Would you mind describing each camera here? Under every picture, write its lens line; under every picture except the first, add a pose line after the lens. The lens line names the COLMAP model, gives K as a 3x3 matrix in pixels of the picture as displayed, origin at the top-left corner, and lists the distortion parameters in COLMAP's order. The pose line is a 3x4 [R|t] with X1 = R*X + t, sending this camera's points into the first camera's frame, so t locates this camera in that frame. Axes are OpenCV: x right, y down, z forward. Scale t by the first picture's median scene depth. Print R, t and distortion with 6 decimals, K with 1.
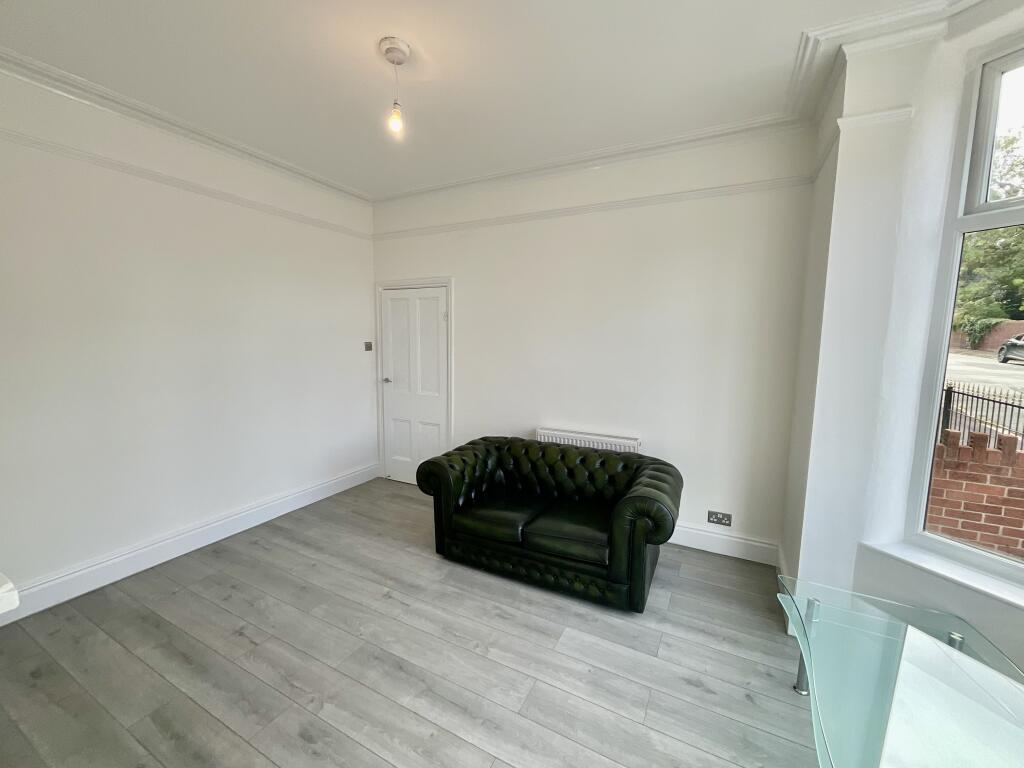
lens RADIAL K [[418.2, 0, 511.4], [0, 418.2, 383.0], [0, 0, 1]] dist [-0.001127, -0.000130]
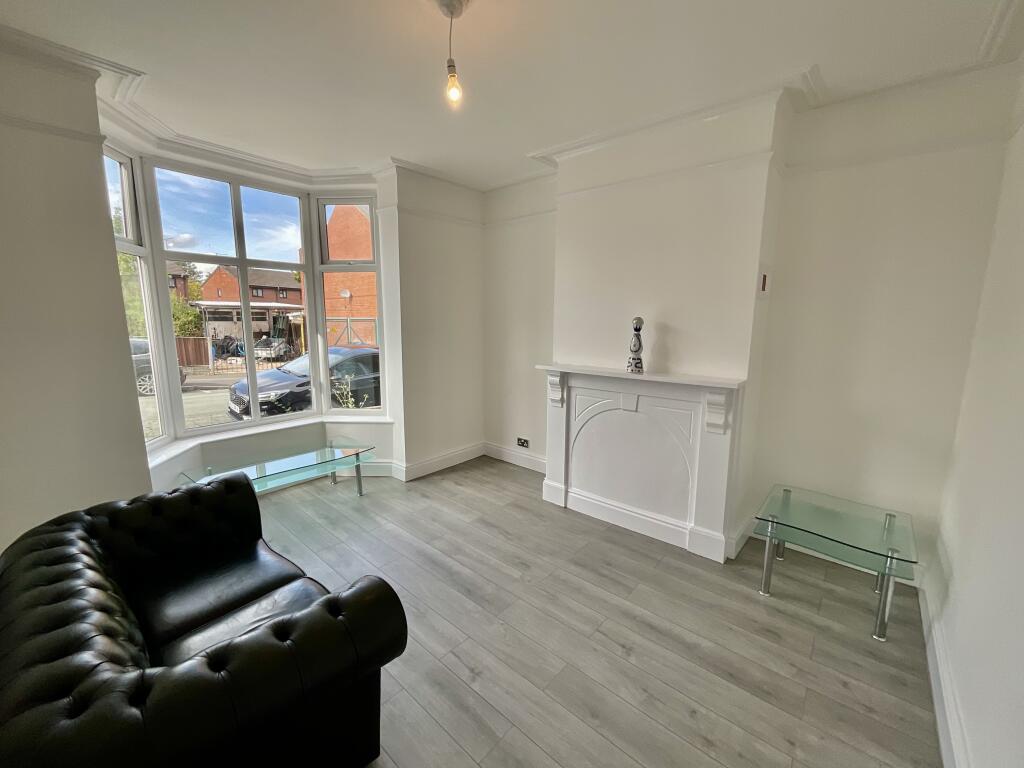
lens RADIAL K [[418.2, 0, 510.4], [0, 418.2, 382.8], [0, 0, 1]] dist [-0.001127, -0.000130]
pose [[-0.971552, -0.055887, 0.230138, -0.652220], [0.006196, 0.965426, 0.260602, -0.260105], [-0.236746, 0.254615, -0.937616, 2.022209]]
